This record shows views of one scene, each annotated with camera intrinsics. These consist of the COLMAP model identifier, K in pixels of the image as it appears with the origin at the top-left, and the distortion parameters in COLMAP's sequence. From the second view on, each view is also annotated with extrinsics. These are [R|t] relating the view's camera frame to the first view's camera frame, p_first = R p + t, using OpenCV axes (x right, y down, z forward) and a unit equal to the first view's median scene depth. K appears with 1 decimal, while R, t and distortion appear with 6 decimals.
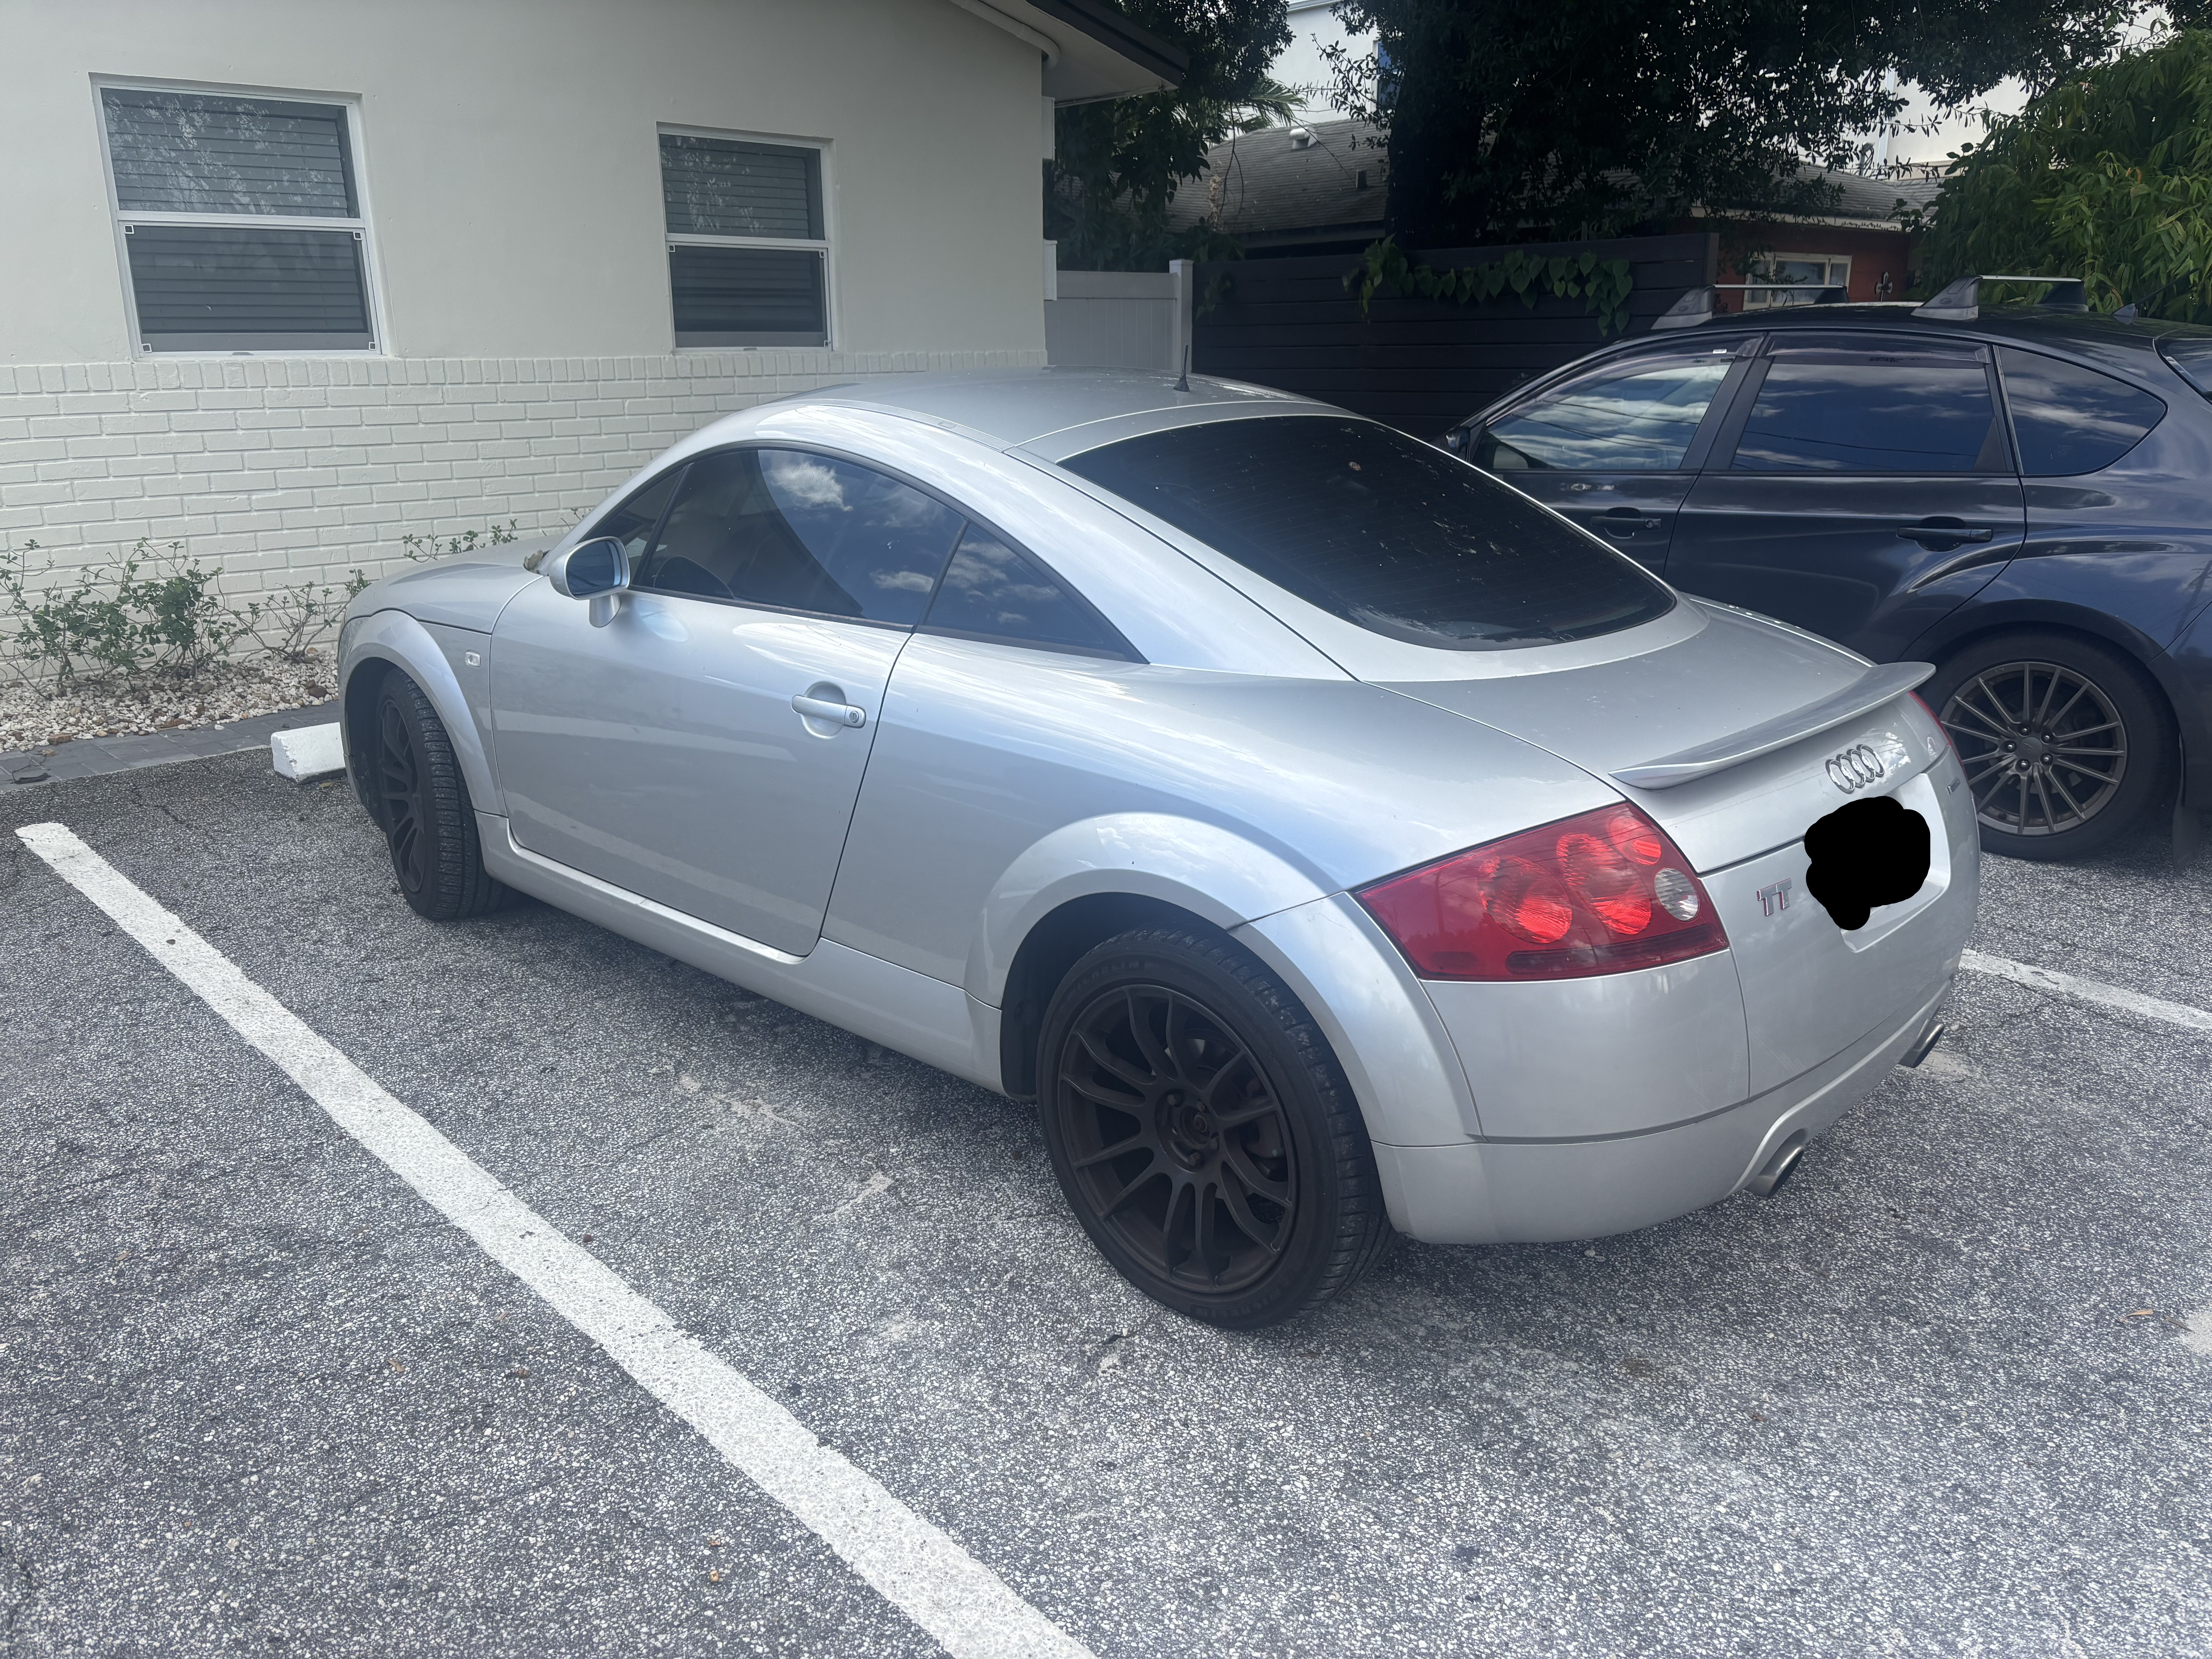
lens RADIAL K [[1933.6, 0, 1106.0], [0, 1933.6, 829.5], [0, 0, 1]] dist [0.011004, 0.002736]
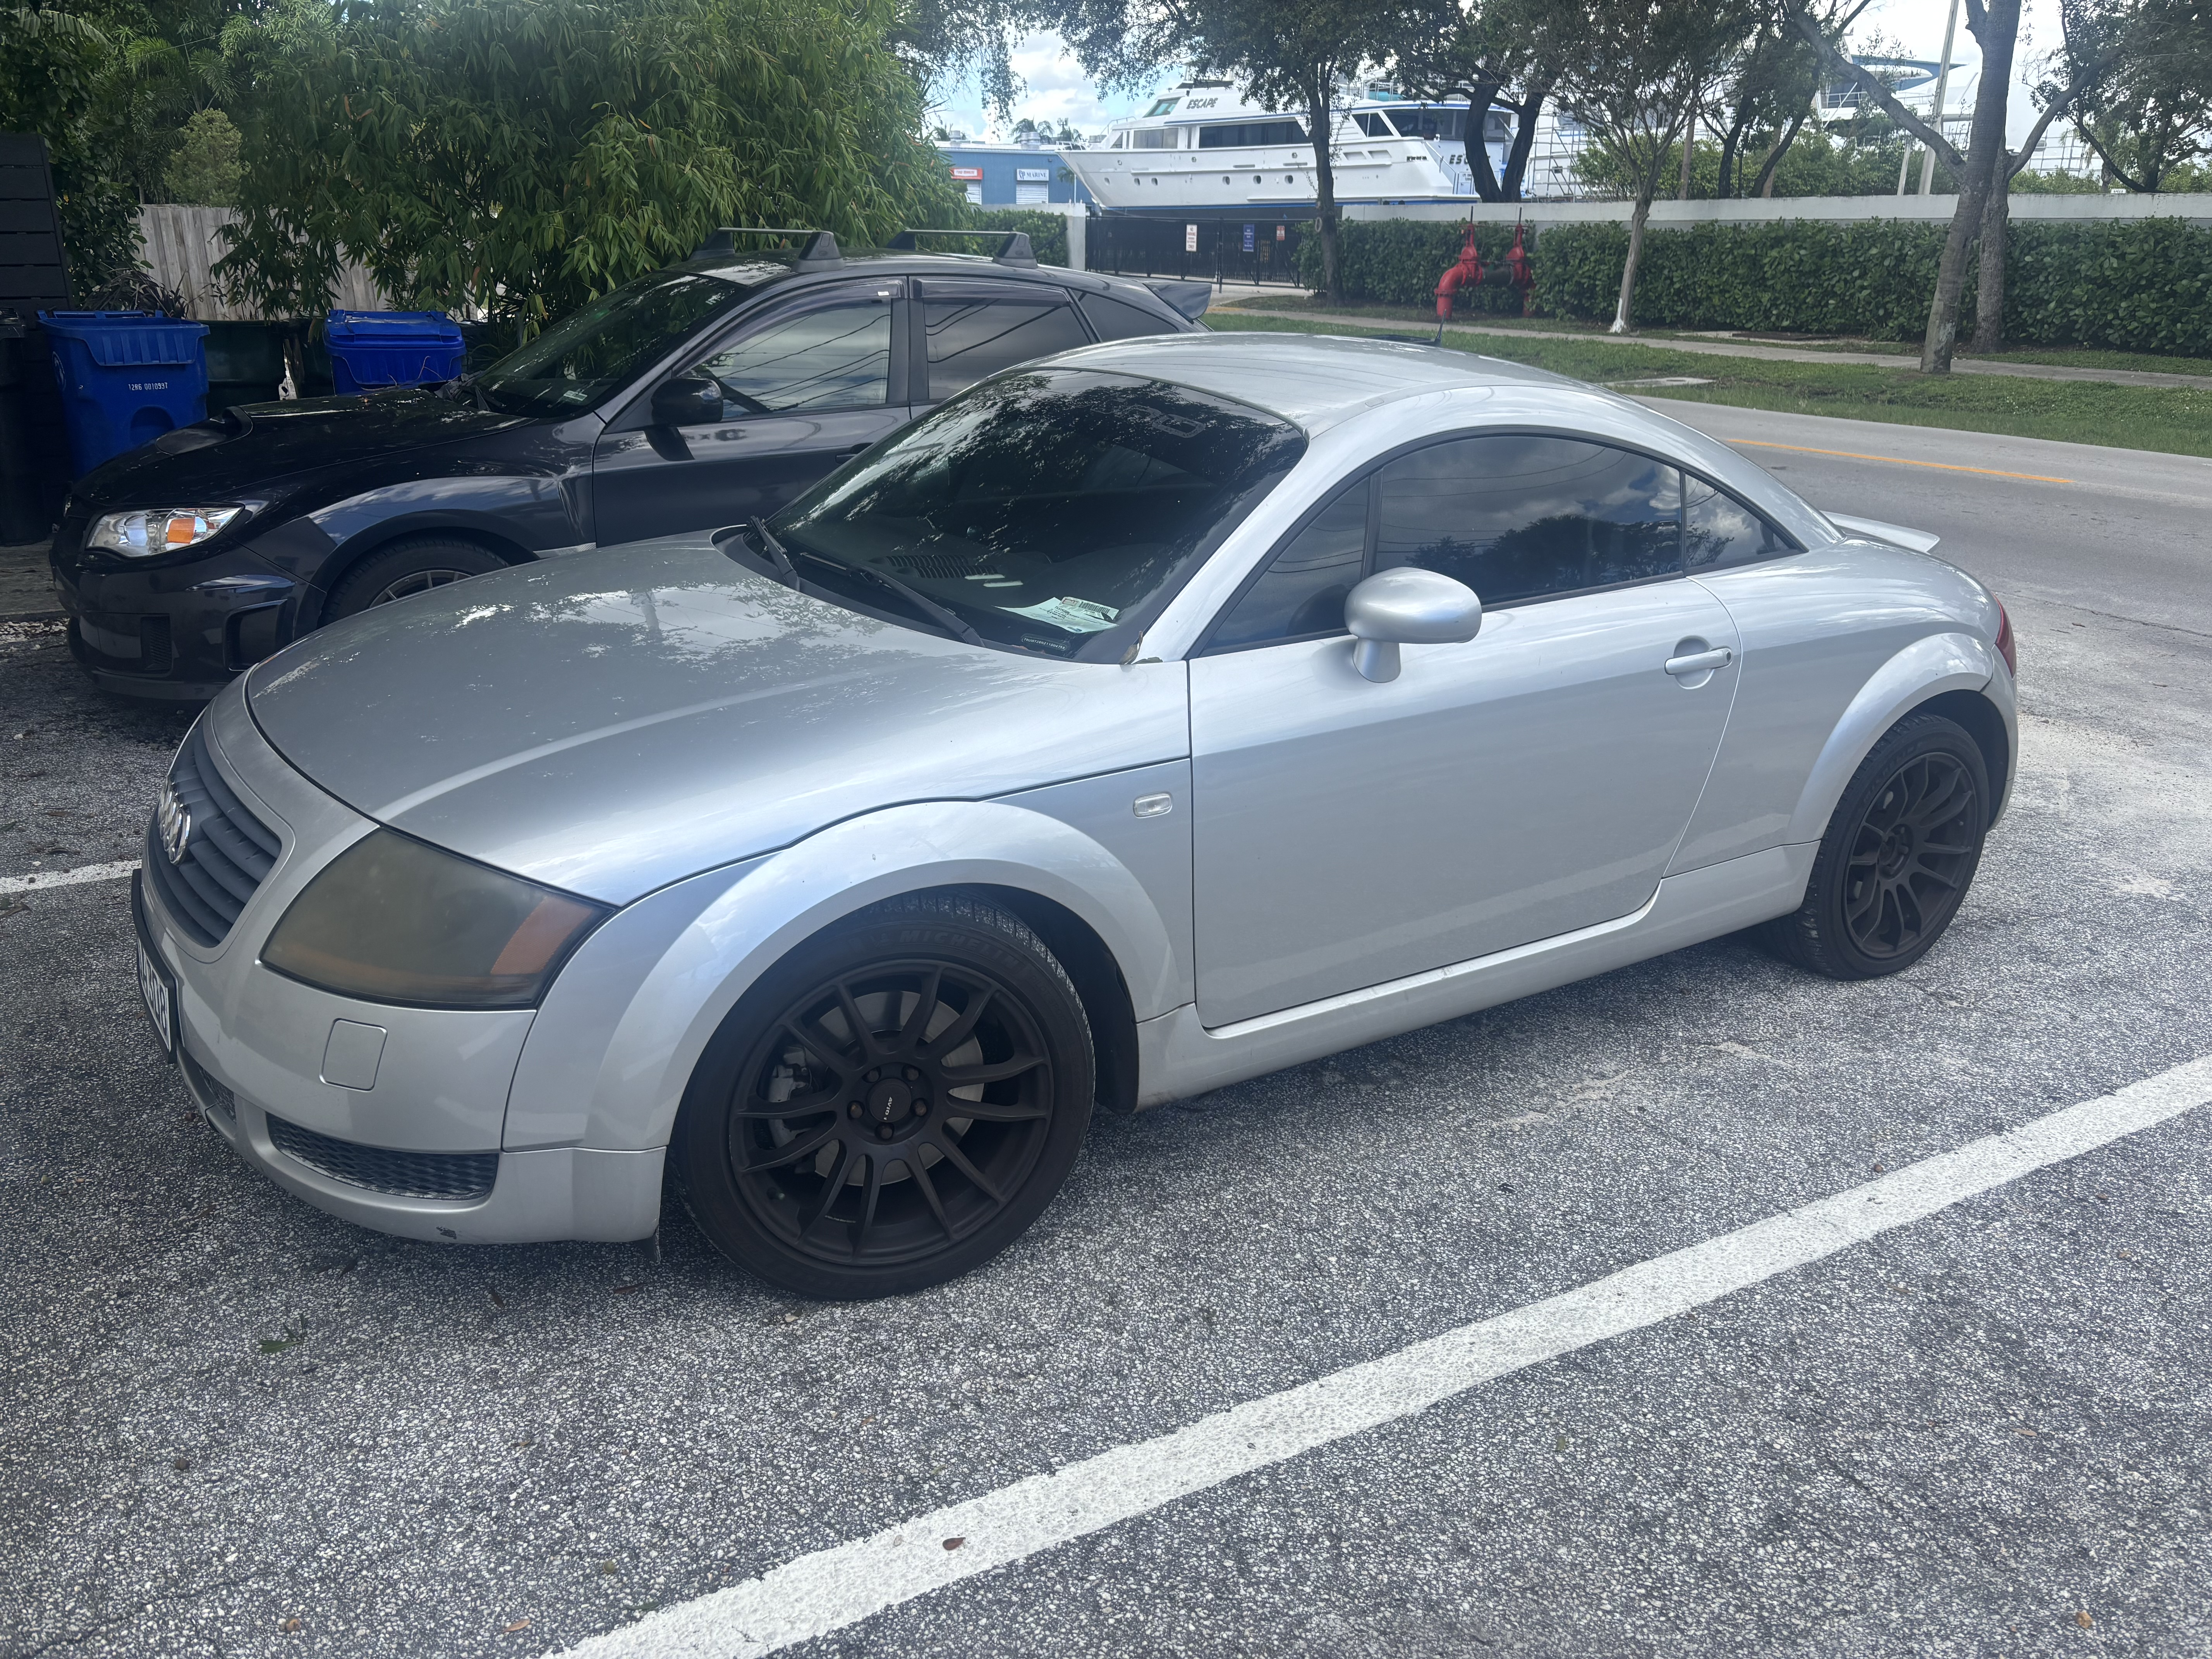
lens RADIAL K [[1933.6, 0, 1106.0], [0, 1933.6, 829.5], [0, 0, 1]] dist [0.011004, 0.002736]
pose [[0.115003, -0.287937, 0.950719, -1.085977], [0.224031, 0.939930, 0.257569, -0.286289], [-0.967773, 0.183370, 0.172601, 1.009085]]
